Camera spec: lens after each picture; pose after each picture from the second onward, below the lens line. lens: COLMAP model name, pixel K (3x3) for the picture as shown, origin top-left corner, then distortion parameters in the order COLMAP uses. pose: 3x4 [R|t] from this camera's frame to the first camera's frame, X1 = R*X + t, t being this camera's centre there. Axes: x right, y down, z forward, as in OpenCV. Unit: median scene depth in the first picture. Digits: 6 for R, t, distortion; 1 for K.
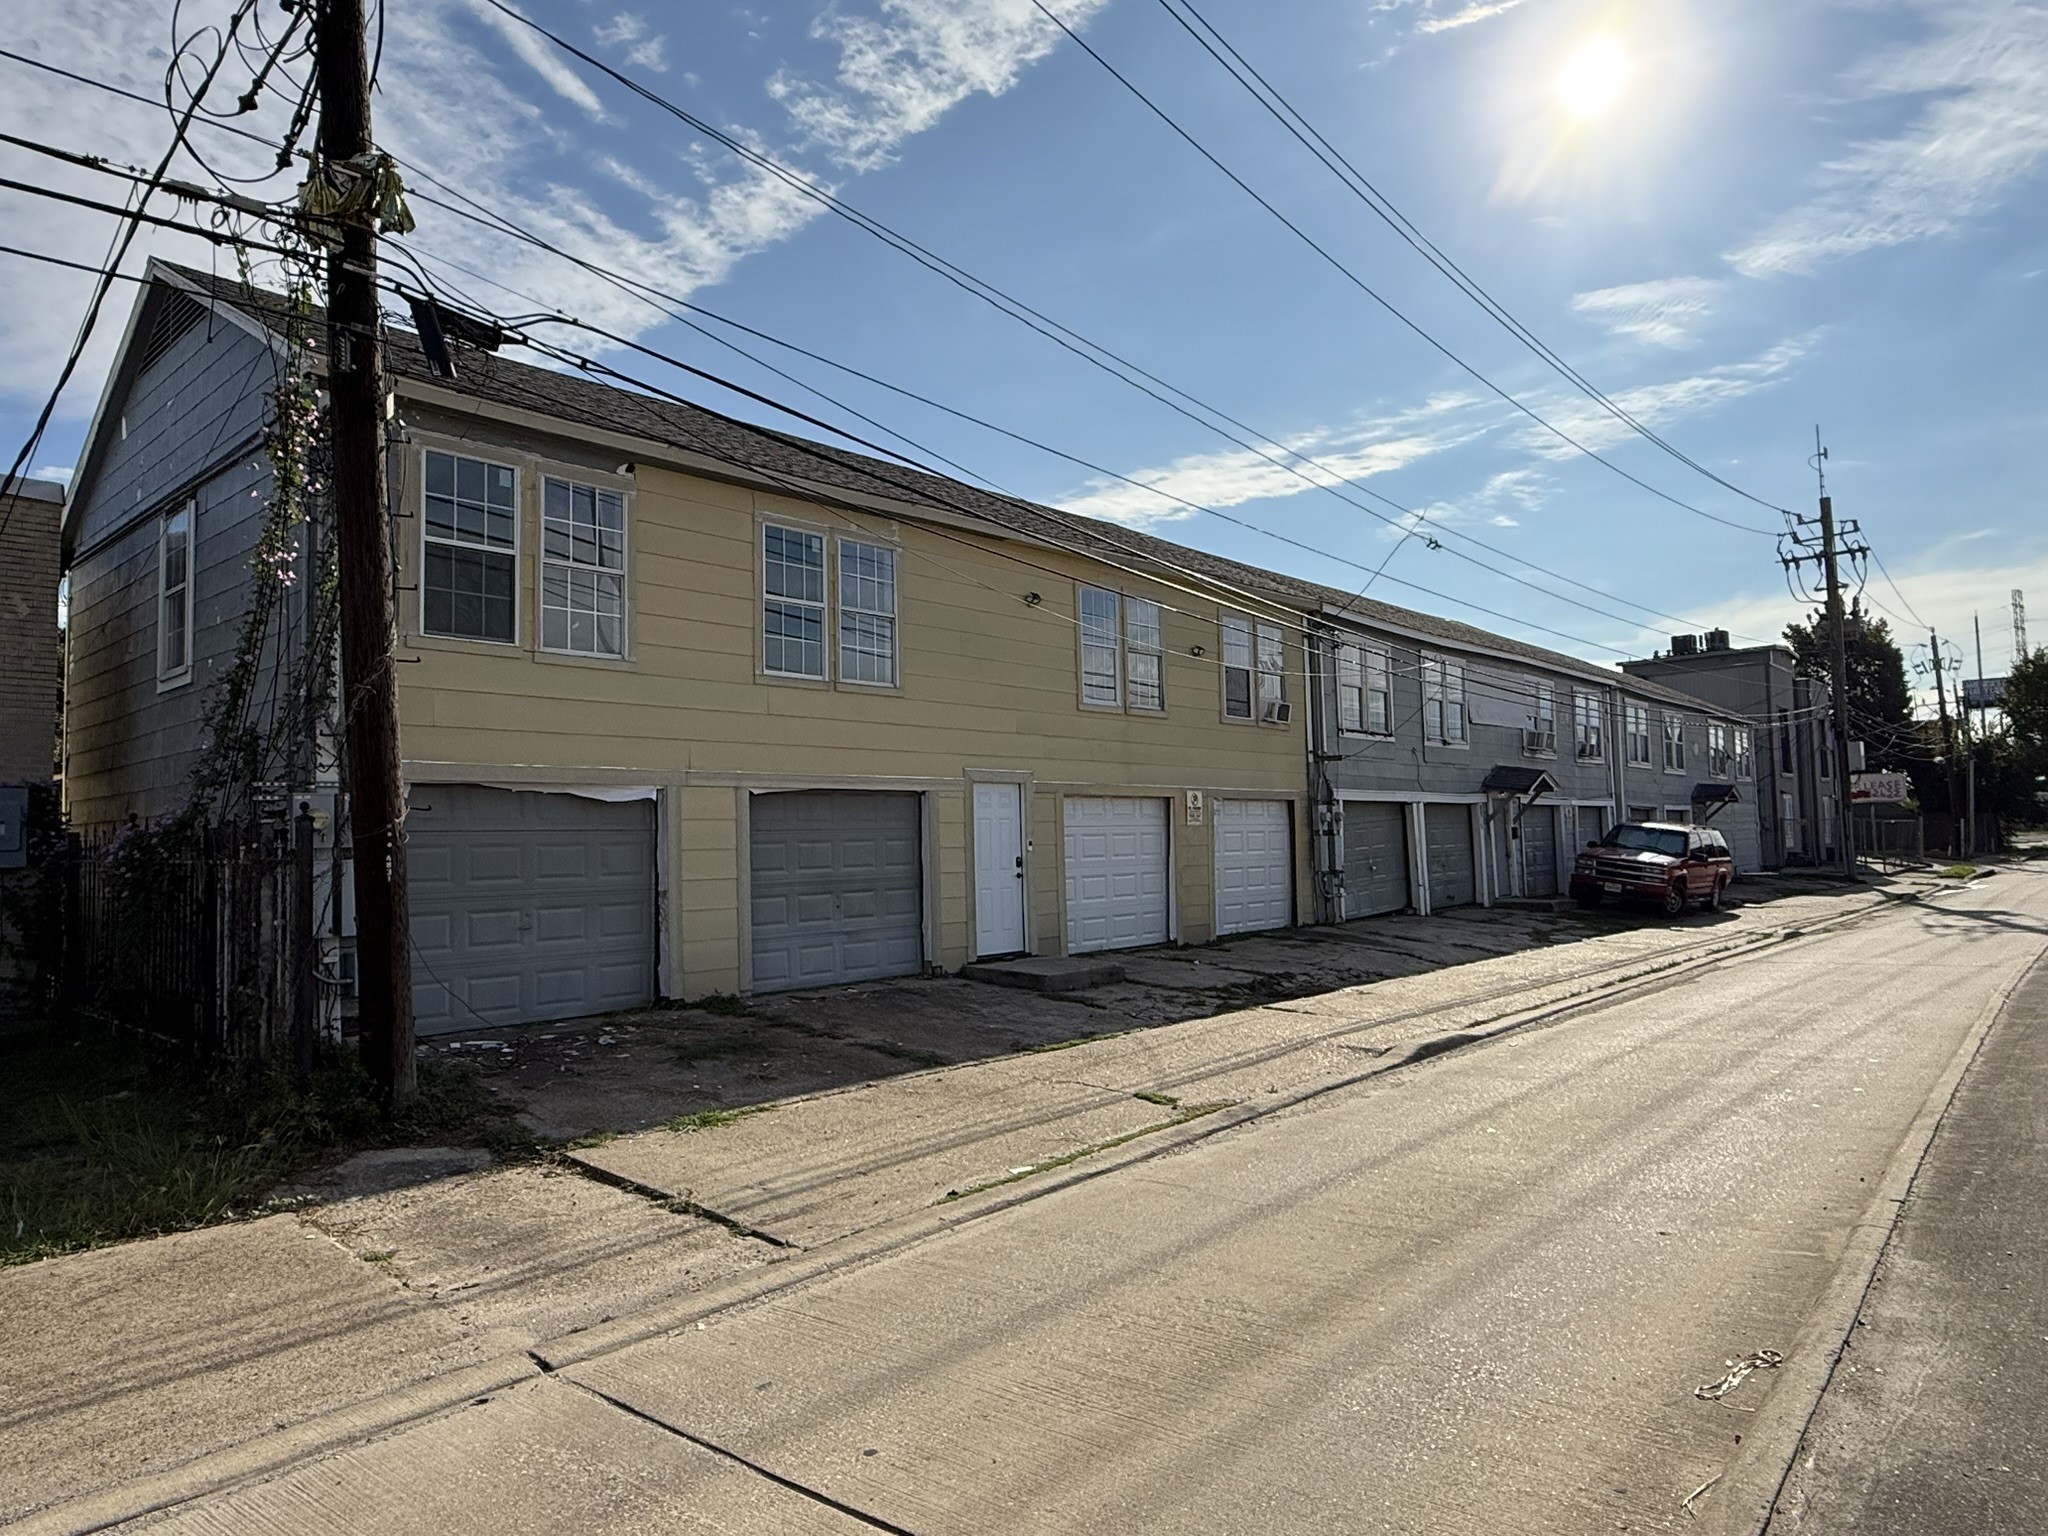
lens RADIAL K [[1244.7, 0, 1024.0], [0, 1244.7, 768.0], [0, 0, 1]] dist [0.001656, 0.001209]
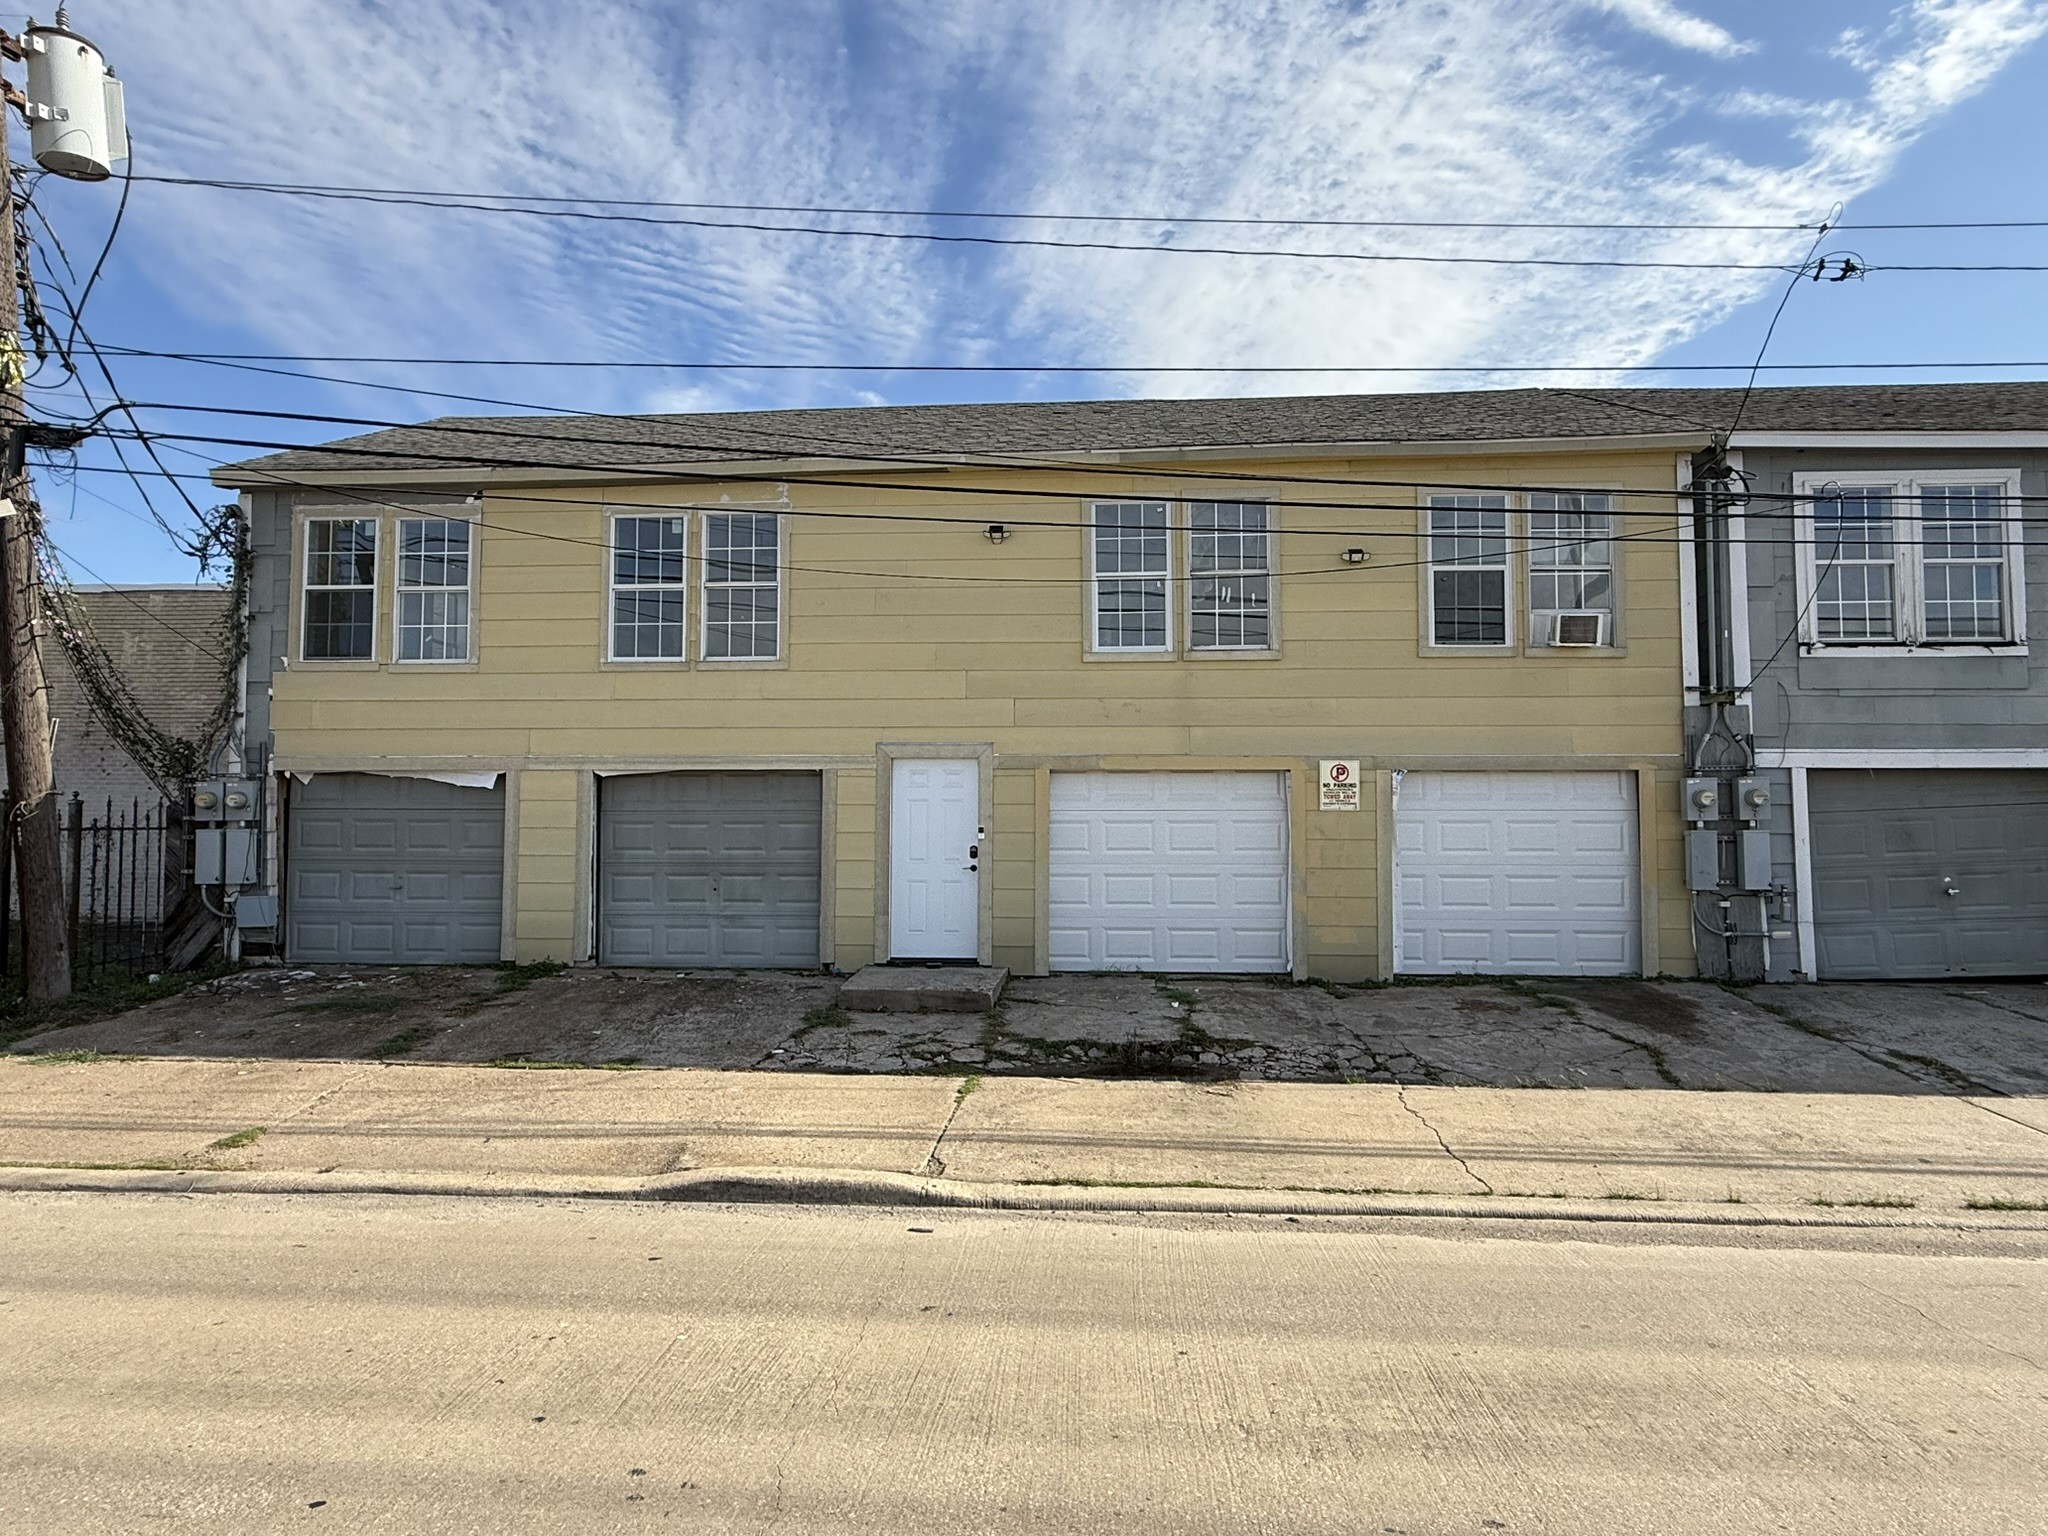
lens RADIAL K [[1228.4, 0, 1023.9], [0, 1228.4, 794.4], [0, 0, 1]] dist [-0.004434, -0.001201]
pose [[0.614428, -0.017062, -0.788789, 0.677977], [0.029566, 0.999562, 0.001409, 0.037391], [0.788419, -0.024187, 0.614663, 0.528839]]
